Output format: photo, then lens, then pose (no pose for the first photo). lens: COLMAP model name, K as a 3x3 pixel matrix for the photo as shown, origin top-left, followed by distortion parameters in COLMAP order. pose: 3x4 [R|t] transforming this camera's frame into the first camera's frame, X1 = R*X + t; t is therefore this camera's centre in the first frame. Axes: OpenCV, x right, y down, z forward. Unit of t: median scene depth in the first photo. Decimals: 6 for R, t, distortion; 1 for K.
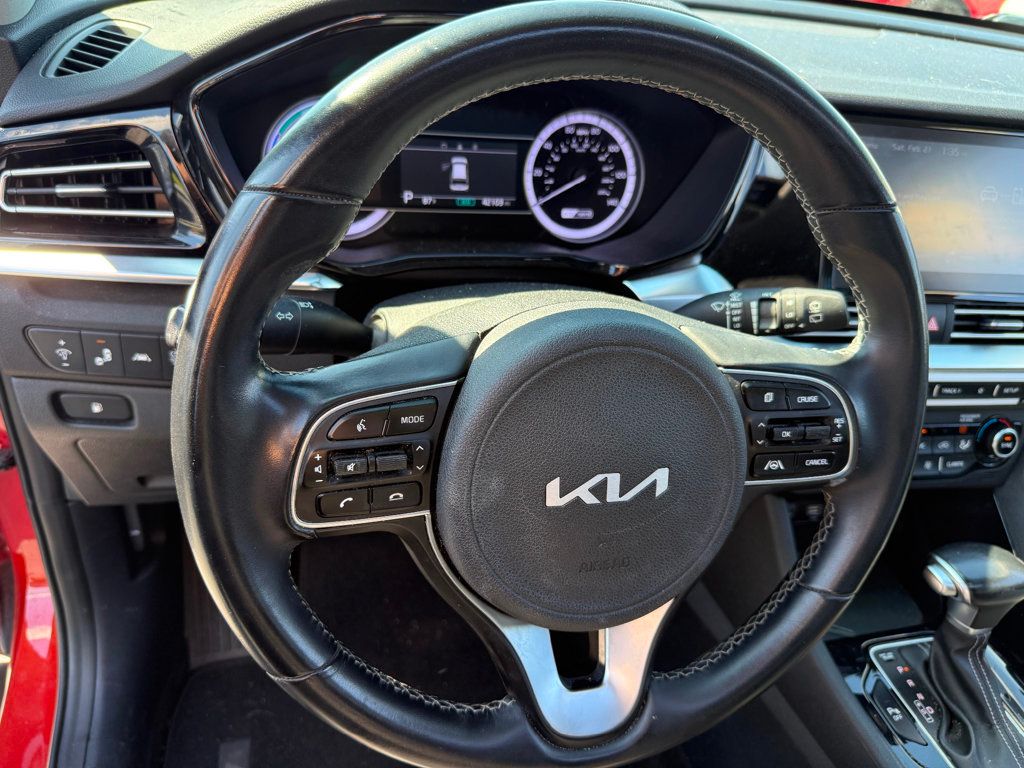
lens RADIAL K [[717.4, 0, 513.0], [0, 717.4, 393.1], [0, 0, 1]] dist [0.009046, -0.021012]
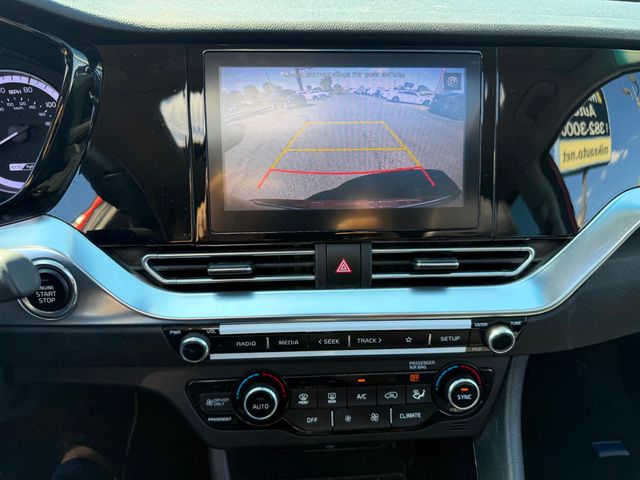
lens RADIAL K [[448.3, 0, 321.6], [0, 448.3, 245.3], [0, 0, 1]] dist [0.009046, -0.021012]
pose [[0.987698, -0.027491, -0.153939, 0.630520], [0.015494, 0.996786, -0.078595, -0.076604], [0.155605, 0.075243, 0.984950, 0.429563]]
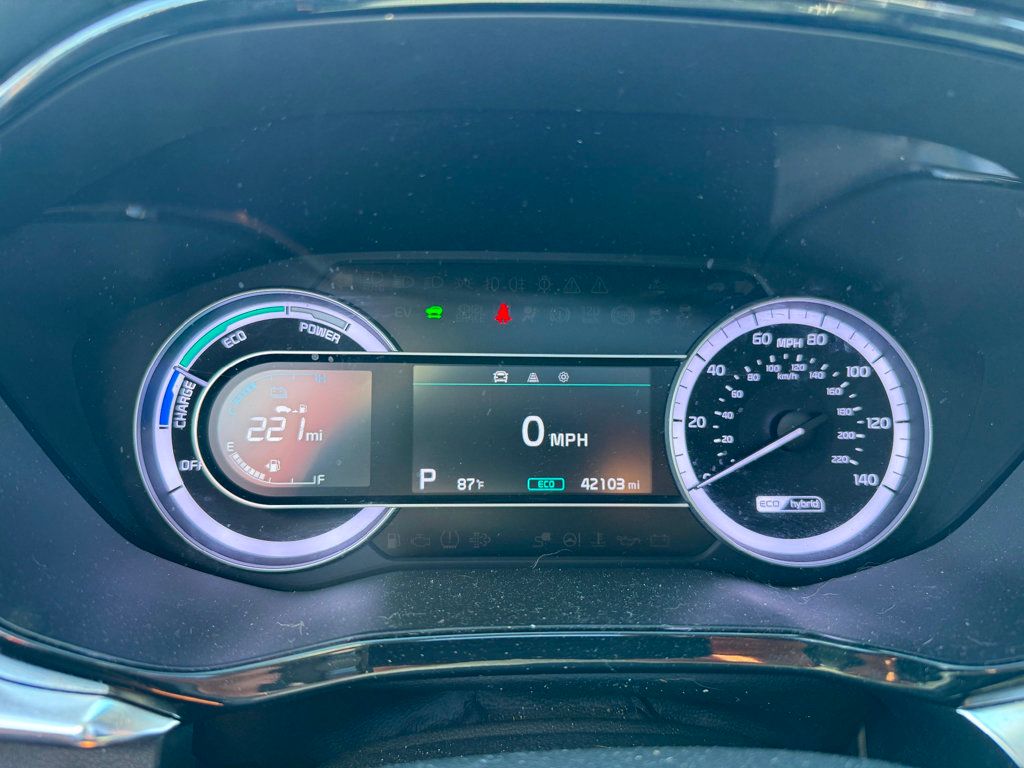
lens RADIAL K [[717.4, 0, 505.1], [0, 717.4, 387.9], [0, 0, 1]] dist [0.009046, -0.021012]
pose [[0.976481, -0.035778, -0.212613, 0.010454], [-0.038622, 0.941155, -0.335761, -0.159239], [0.212115, 0.336076, 0.917639, 0.511641]]
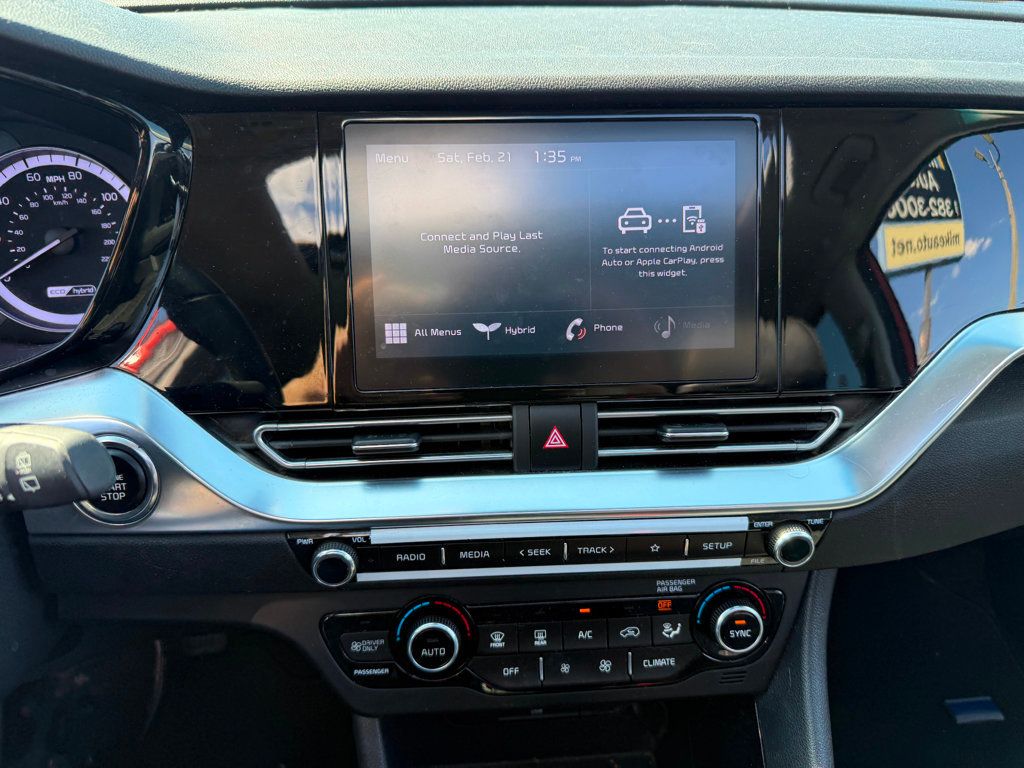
lens RADIAL K [[717.4, 0, 511.4], [0, 717.4, 376.5], [0, 0, 1]] dist [0.009046, -0.021012]
pose [[0.987428, -0.041378, -0.152558, 0.627530], [0.027337, 0.995290, -0.093012, -0.091100], [0.155688, 0.087672, 0.983908, 0.389496]]
